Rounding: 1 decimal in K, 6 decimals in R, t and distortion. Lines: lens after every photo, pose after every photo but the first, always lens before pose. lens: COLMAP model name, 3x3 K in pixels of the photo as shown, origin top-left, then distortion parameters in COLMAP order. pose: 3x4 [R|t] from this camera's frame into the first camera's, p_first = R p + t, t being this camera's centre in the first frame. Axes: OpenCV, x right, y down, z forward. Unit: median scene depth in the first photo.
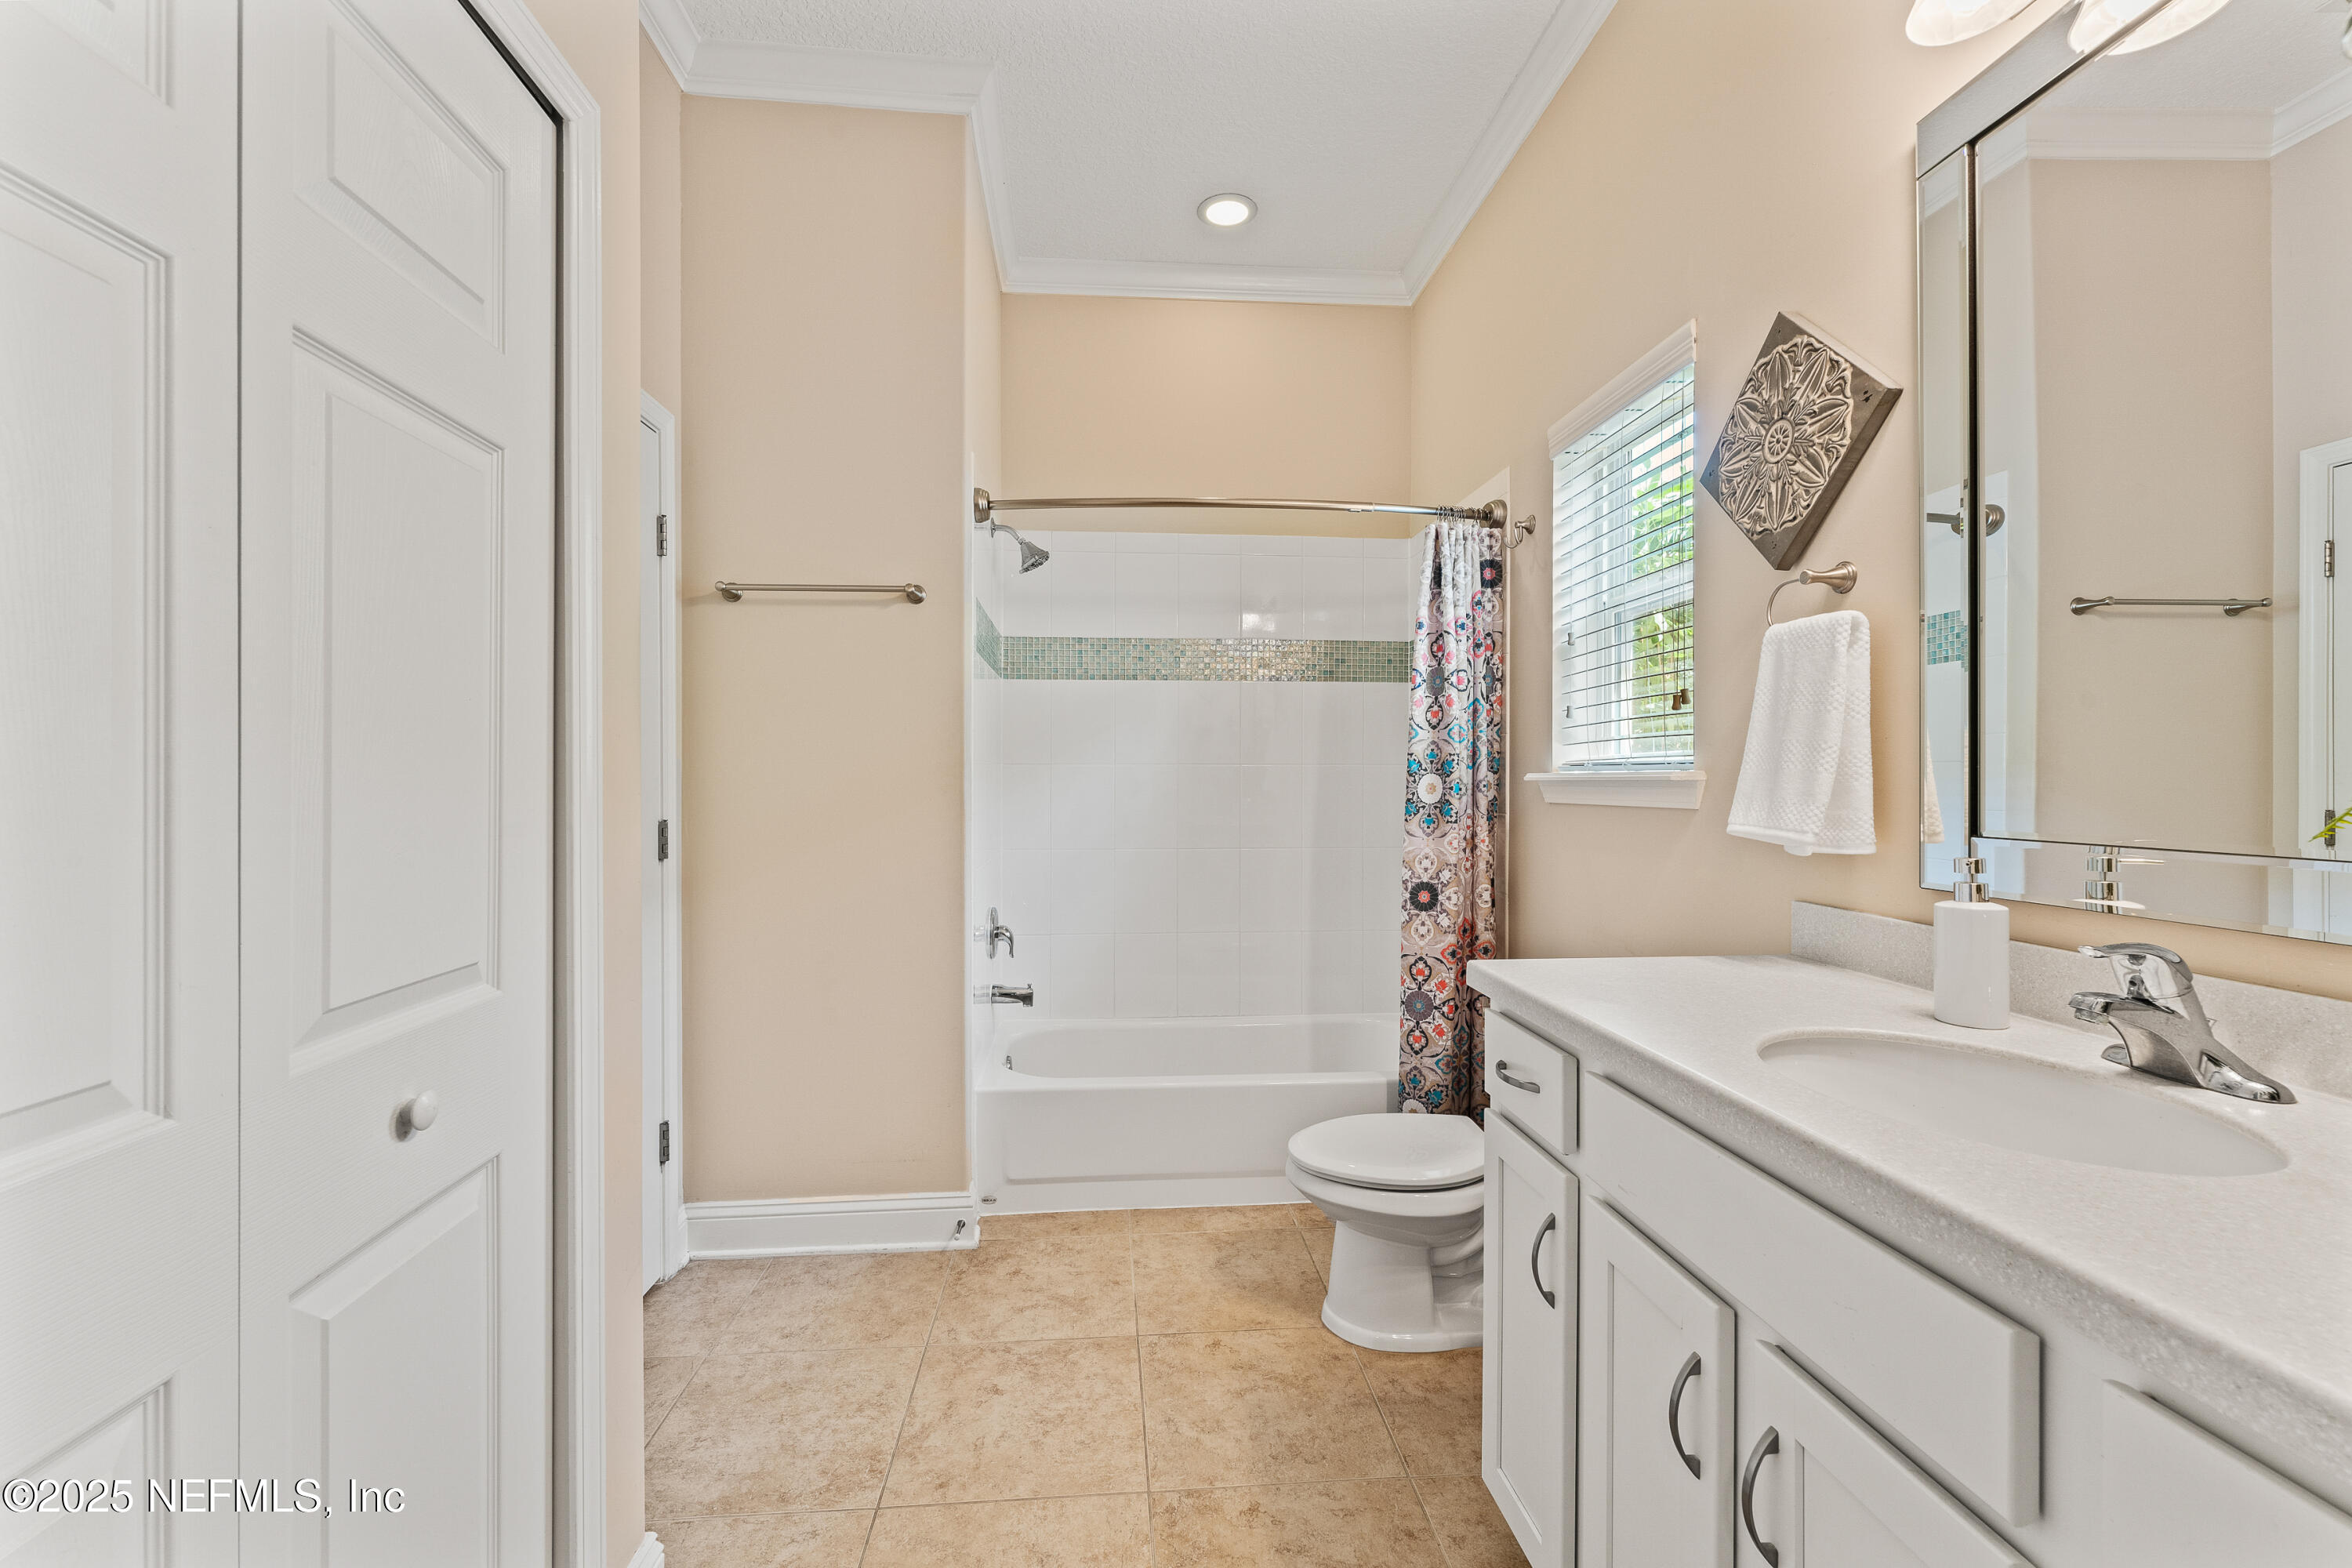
lens RADIAL K [[949.9, 0, 1176.0], [0, 949.9, 784.0], [0, 0, 1]] dist [0.000523, 0.000014]
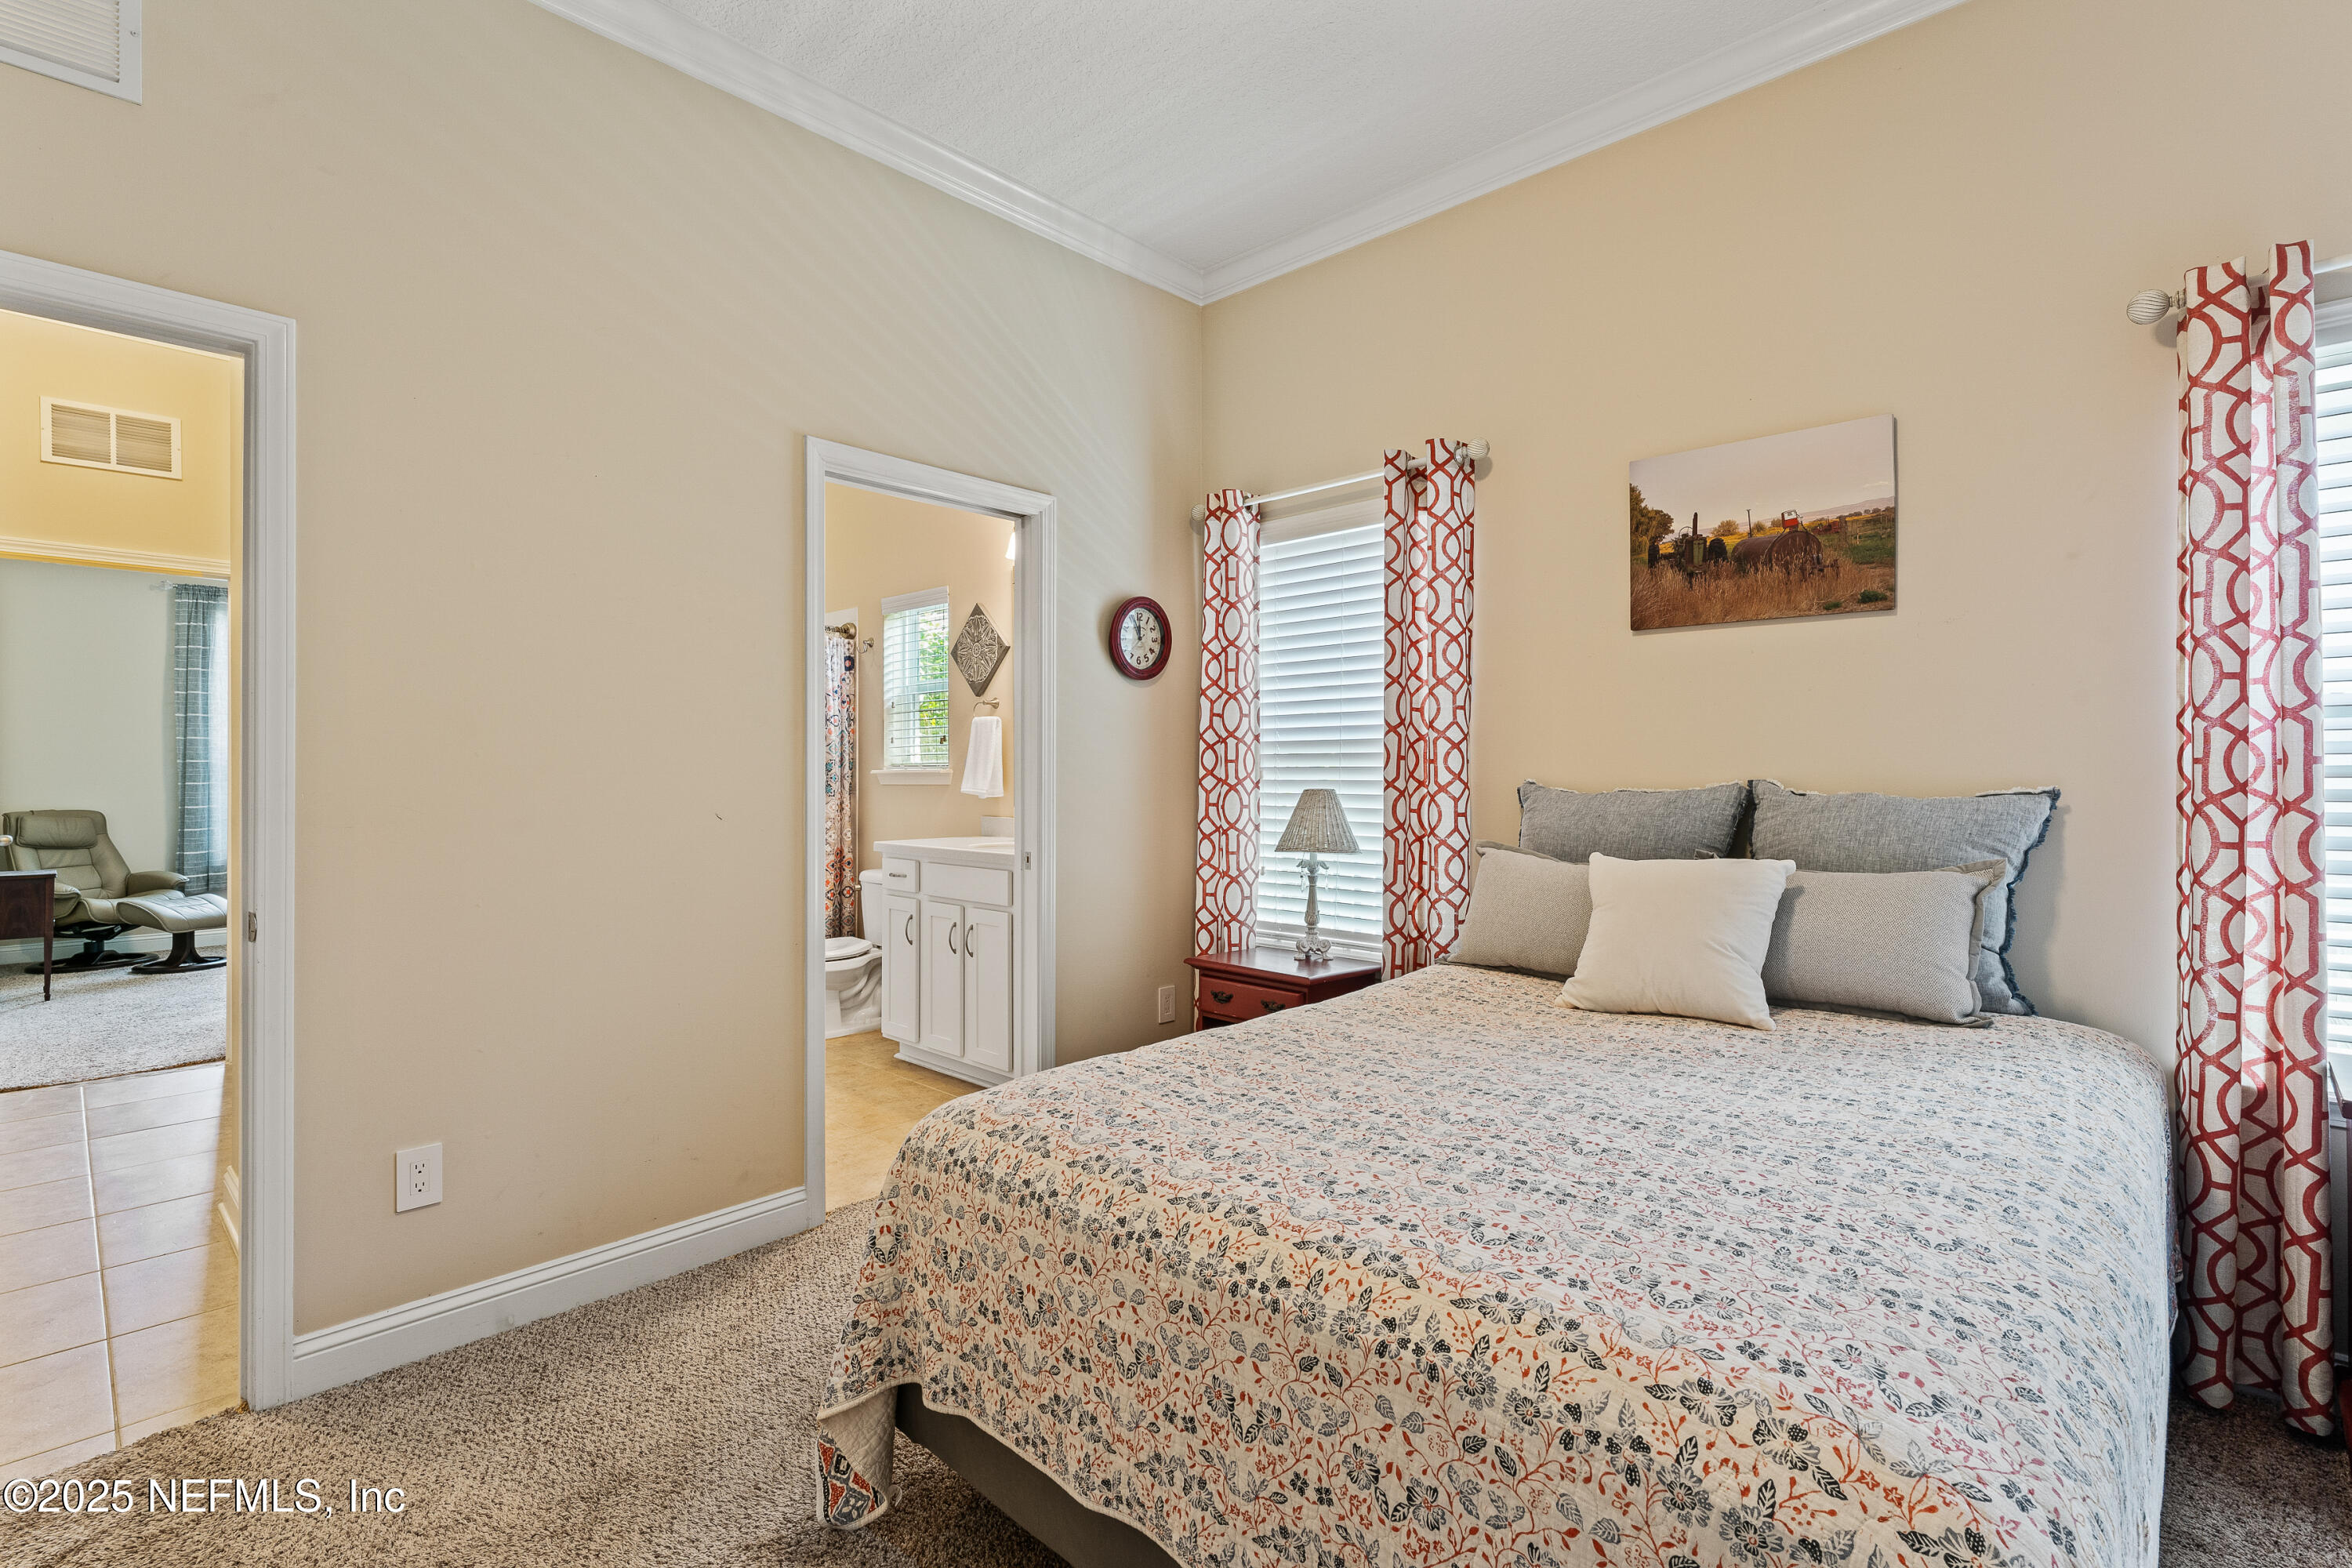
lens RADIAL K [[1077.9, 0, 1174.0], [0, 1077.9, 766.7], [0, 0, 1]] dist [-0.001265, -0.001000]
pose [[0.750064, 0.002412, 0.661360, -1.012487], [0.006035, 0.999927, -0.010491, 0.014630], [-0.661337, 0.011861, 0.749995, -1.734599]]
